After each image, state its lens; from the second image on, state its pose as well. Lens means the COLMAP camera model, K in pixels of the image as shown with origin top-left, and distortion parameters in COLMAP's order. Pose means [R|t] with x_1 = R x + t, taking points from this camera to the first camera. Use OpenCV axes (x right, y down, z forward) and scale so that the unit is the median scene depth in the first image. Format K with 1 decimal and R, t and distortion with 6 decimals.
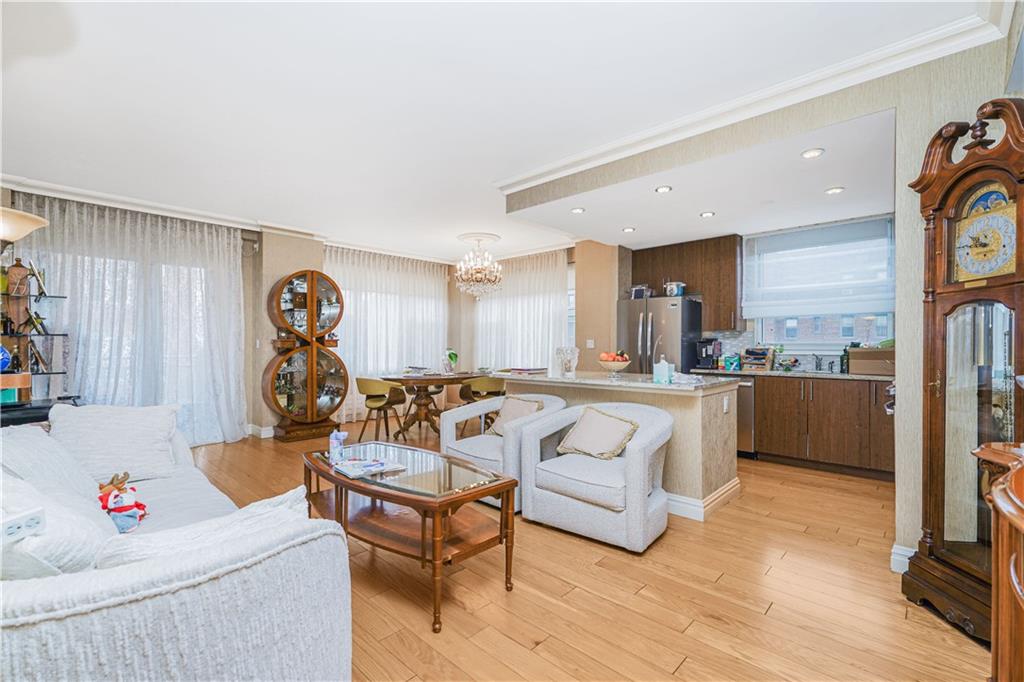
lens RADIAL K [[451.4, 0, 517.5], [0, 451.4, 345.0], [0, 0, 1]] dist [-0.001745, -0.000219]
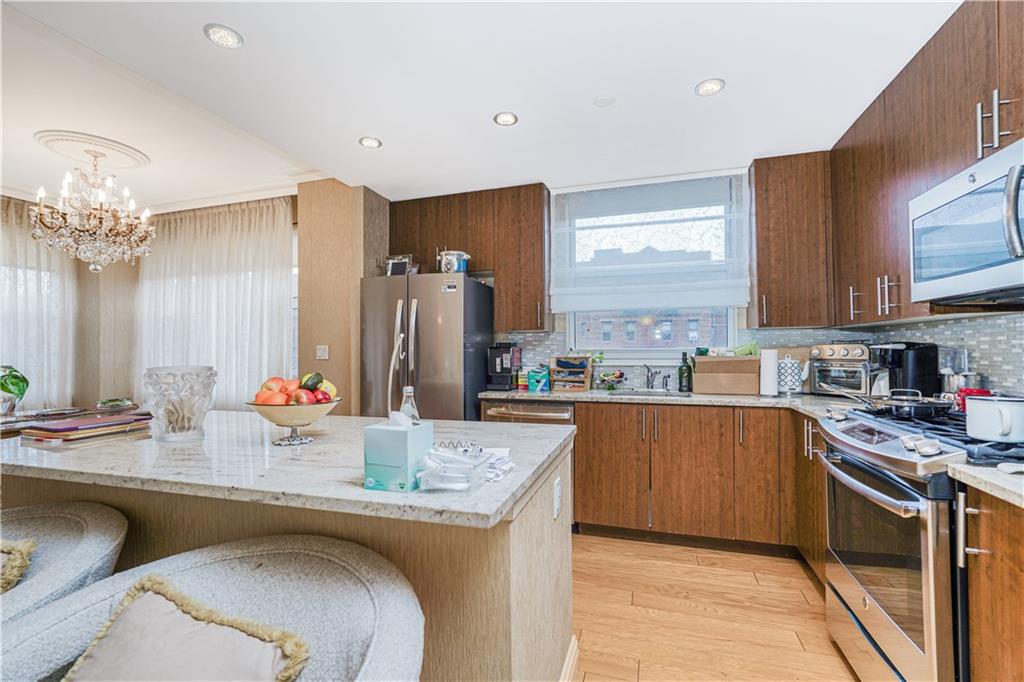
lens RADIAL K [[451.4, 0, 517.5], [0, 451.4, 345.0], [0, 0, 1]] dist [-0.001745, -0.000219]
pose [[0.898785, -0.003764, 0.438373, 0.159433], [0.007525, 0.999948, -0.006843, -0.006705], [-0.438325, 0.009449, 0.898767, 0.418400]]
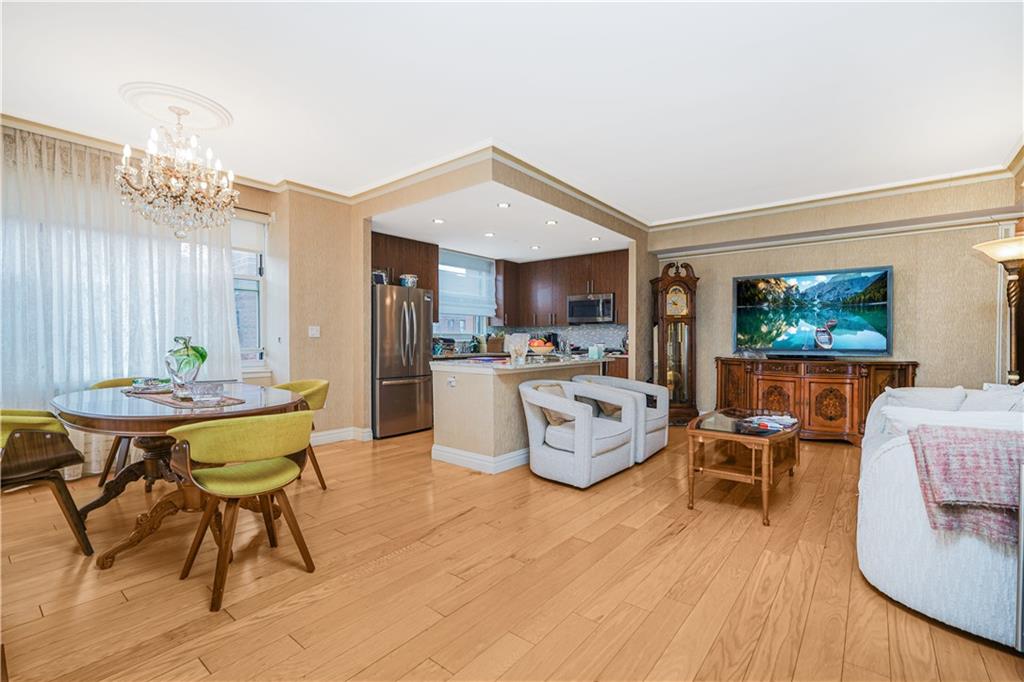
lens RADIAL K [[451.4, 0, 517.5], [0, 451.4, 345.0], [0, 0, 1]] dist [-0.001745, -0.000219]
pose [[-0.078813, -0.015158, 0.996774, -0.752962], [-0.003380, 0.999883, 0.014938, 0.008928], [-0.996884, -0.002192, -0.078855, 0.858080]]
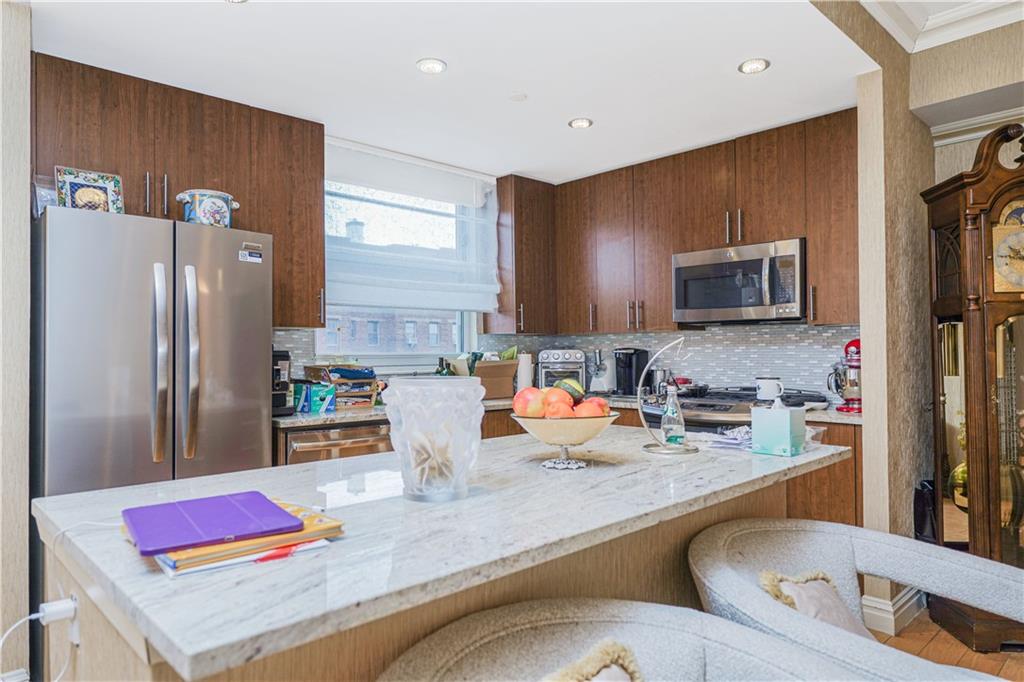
lens RADIAL K [[643.2, 0, 512.0], [0, 643.2, 341.0], [0, 0, 1]] dist [-0.000045, 0.001397]
pose [[0.061369, 0.015009, 0.998002, -0.171936], [0.006248, 0.999862, -0.015421, -0.006944], [-0.998096, 0.007182, 0.061267, 0.743292]]
